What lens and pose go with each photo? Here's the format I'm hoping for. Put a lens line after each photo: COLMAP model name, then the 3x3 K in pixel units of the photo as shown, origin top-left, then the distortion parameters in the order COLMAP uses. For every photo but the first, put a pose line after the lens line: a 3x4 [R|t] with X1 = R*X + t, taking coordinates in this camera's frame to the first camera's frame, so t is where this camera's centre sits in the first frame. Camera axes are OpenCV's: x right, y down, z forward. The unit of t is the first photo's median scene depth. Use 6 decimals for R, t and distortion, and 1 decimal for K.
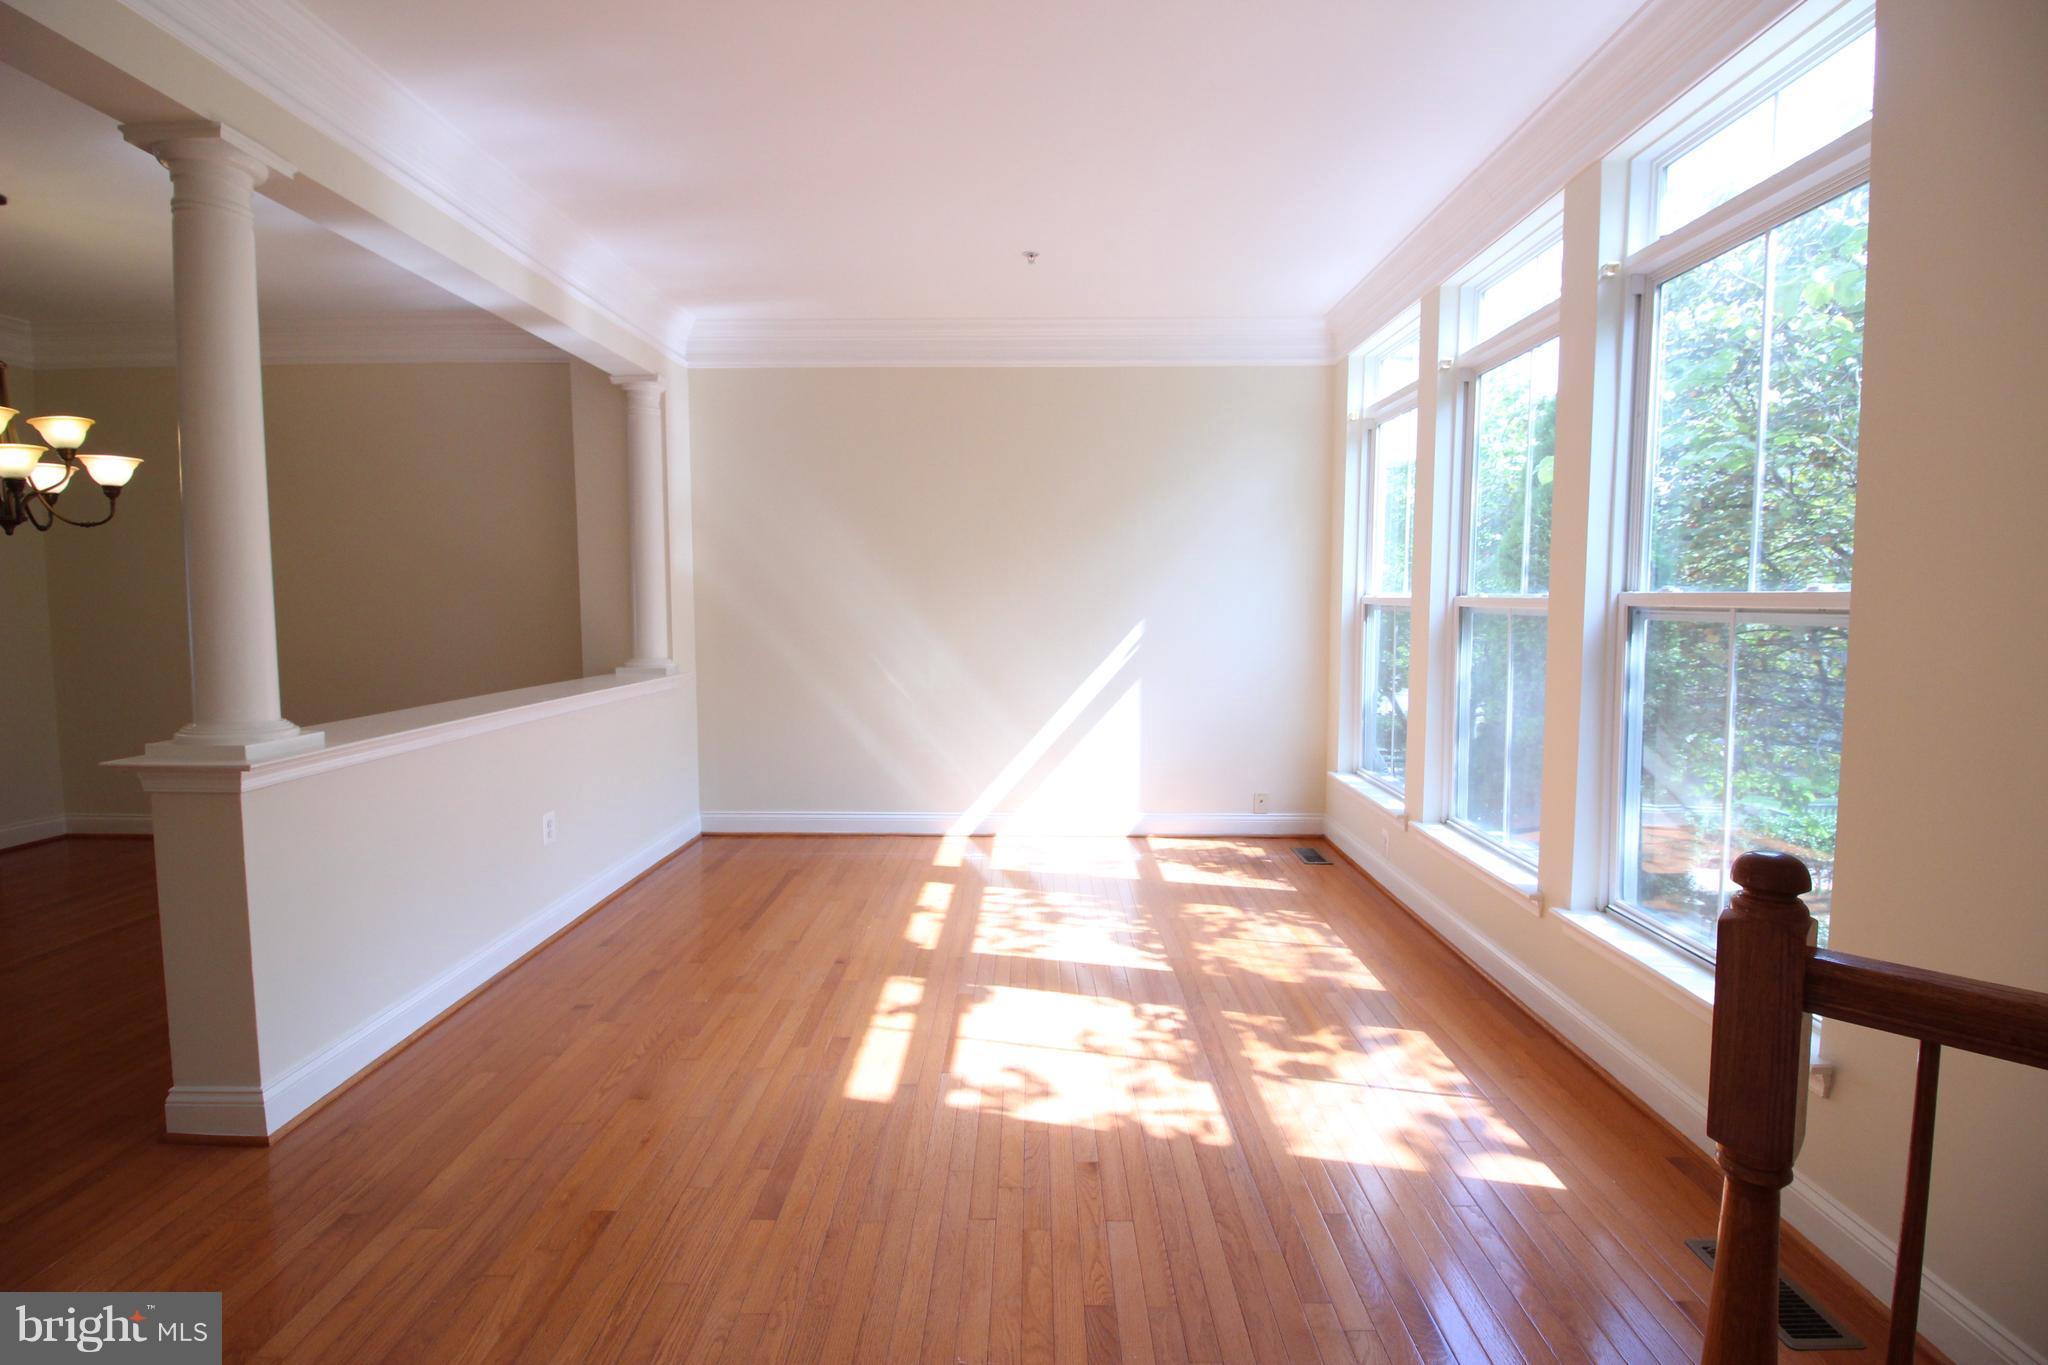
lens RADIAL K [[952.7, 0, 1027.9], [0, 952.7, 663.4], [0, 0, 1]] dist [-0.000327, -0.000316]
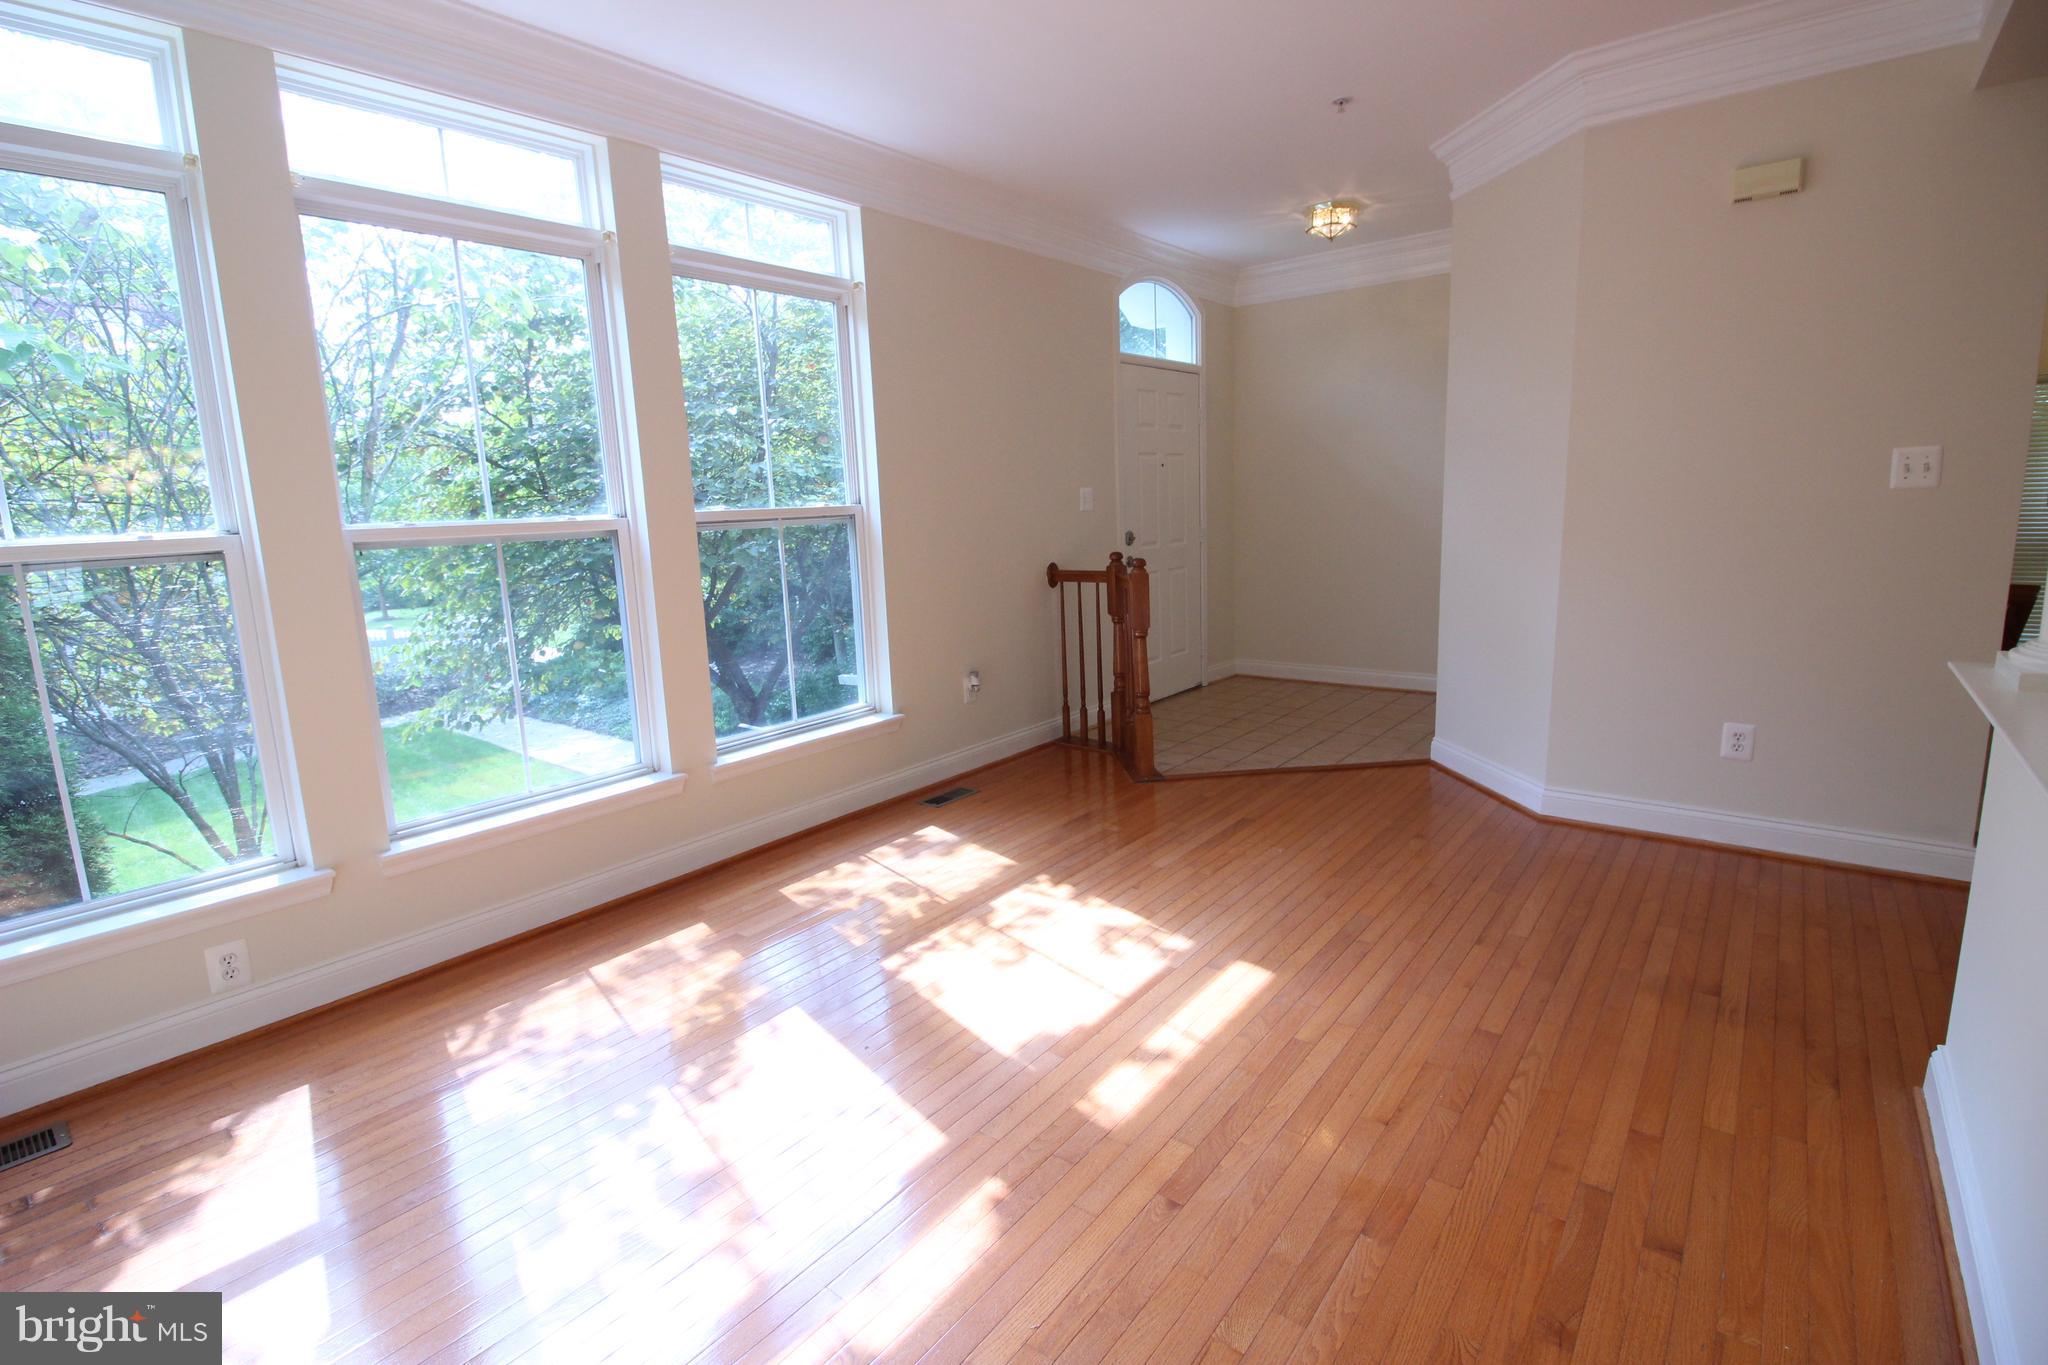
lens RADIAL K [[952.7, 0, 1027.9], [0, 952.7, 663.4], [0, 0, 1]] dist [-0.000327, -0.000316]
pose [[-0.786064, -0.070201, 0.614146, -0.494959], [0.087041, 0.971061, 0.222406, -0.107361], [-0.611986, 0.228281, -0.757206, 1.560454]]
